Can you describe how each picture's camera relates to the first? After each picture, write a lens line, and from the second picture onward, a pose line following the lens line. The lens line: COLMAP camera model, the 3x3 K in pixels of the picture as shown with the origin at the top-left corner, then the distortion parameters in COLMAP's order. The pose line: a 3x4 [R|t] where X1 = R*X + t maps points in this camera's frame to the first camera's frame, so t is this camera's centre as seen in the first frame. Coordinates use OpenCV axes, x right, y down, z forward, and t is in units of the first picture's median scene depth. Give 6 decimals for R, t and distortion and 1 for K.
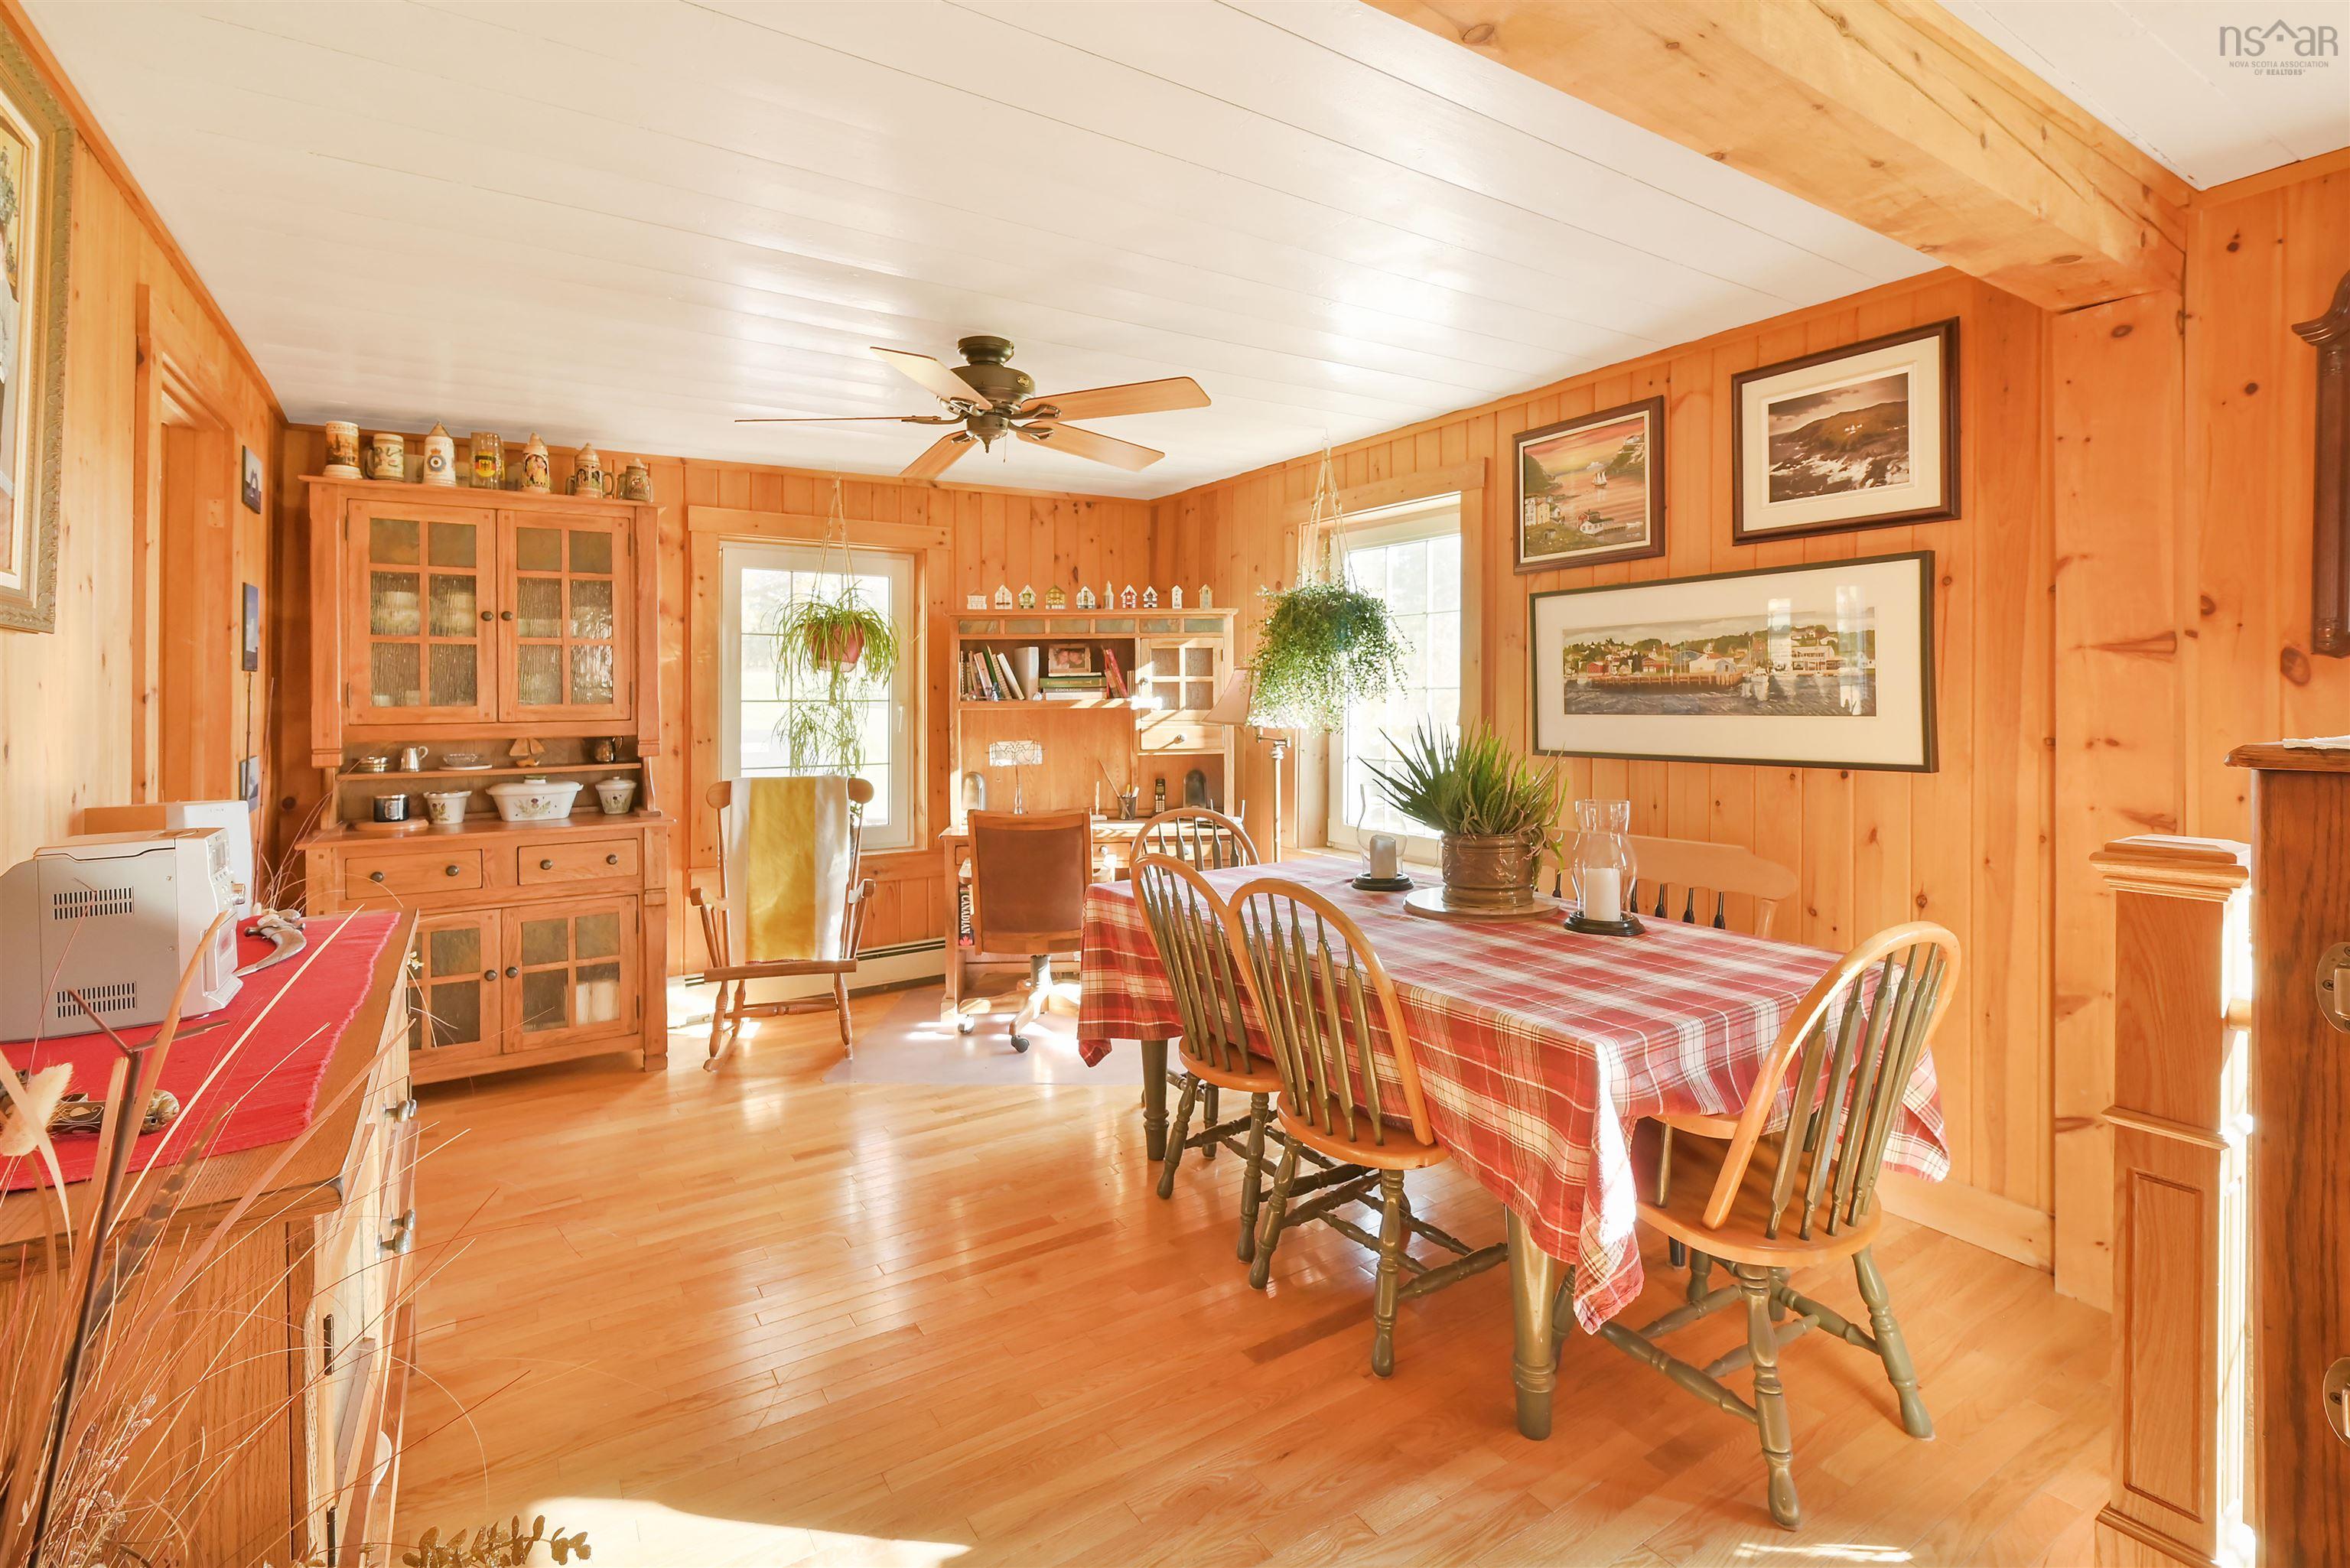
lens RADIAL K [[1088.6, 0, 1167.7], [0, 1088.6, 691.9], [0, 0, 1]] dist [0.000011, -0.000219]
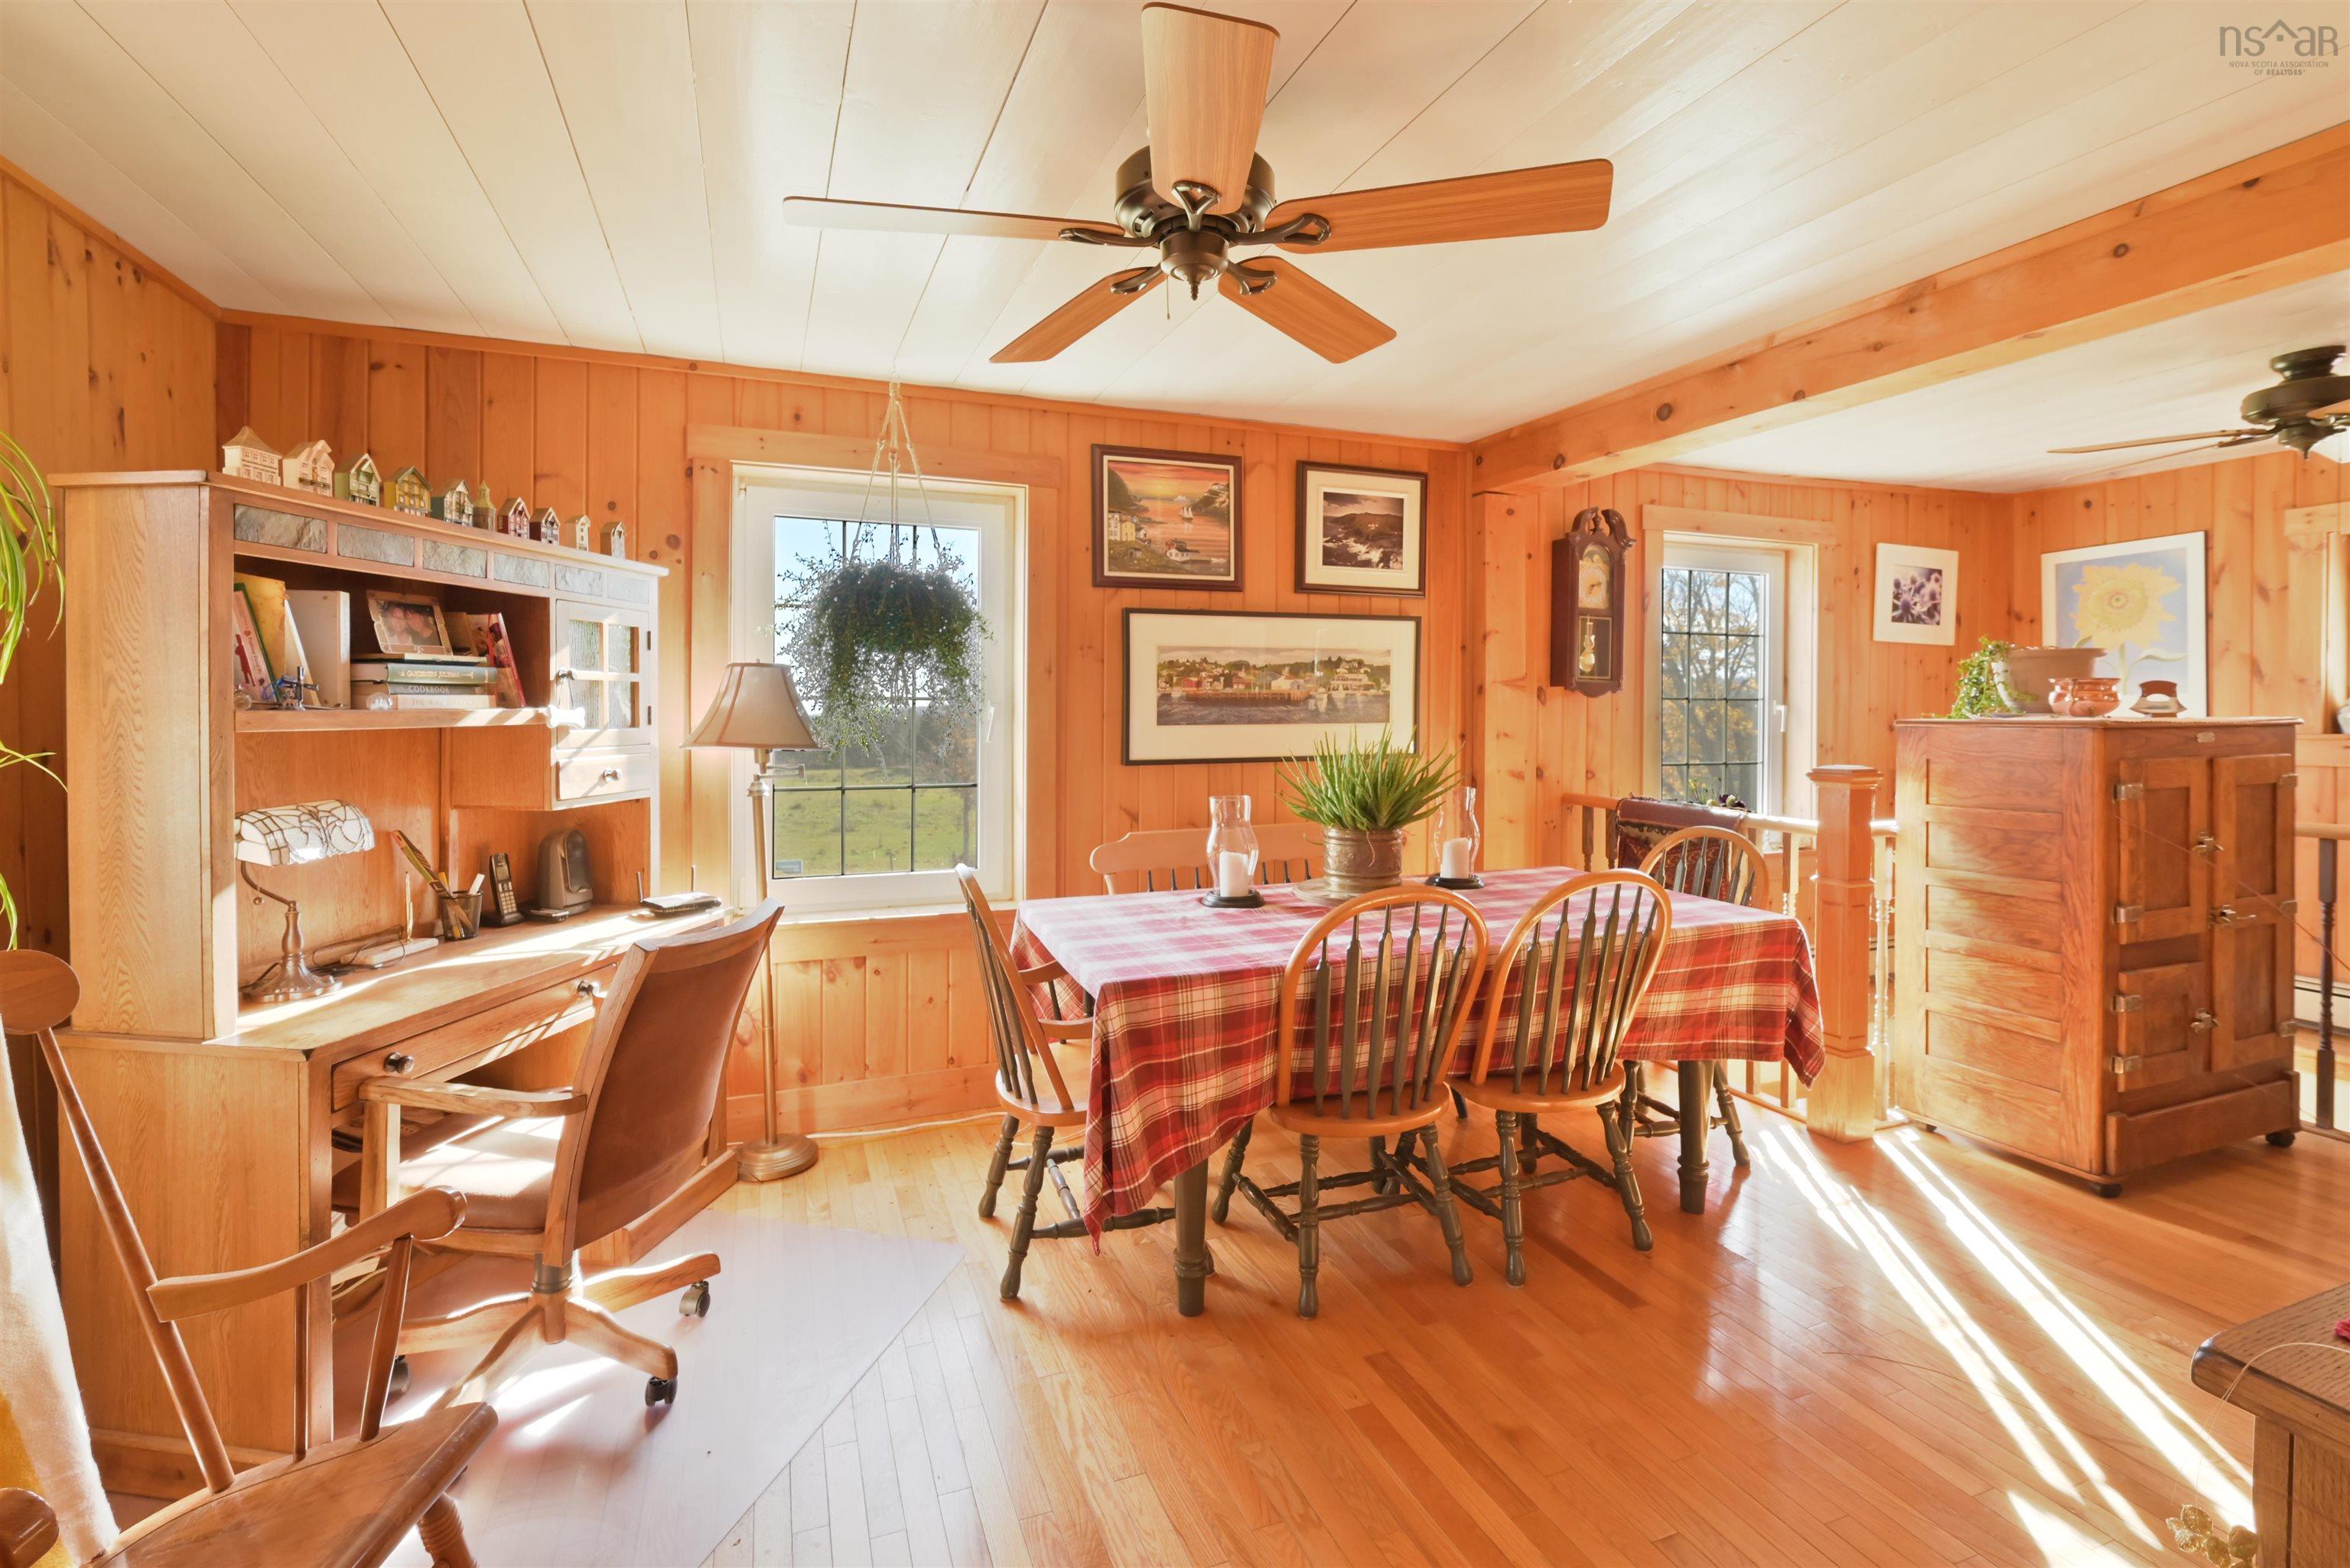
lens RADIAL K [[1056.8, 0, 1172.8], [0, 1056.8, 736.7], [0, 0, 1]] dist [-0.000505, -0.000138]
pose [[0.204337, -0.017523, 0.978744, -0.708180], [-0.004198, 0.999815, 0.018777, 0.013322], [-0.978892, -0.007946, 0.204225, 0.842314]]
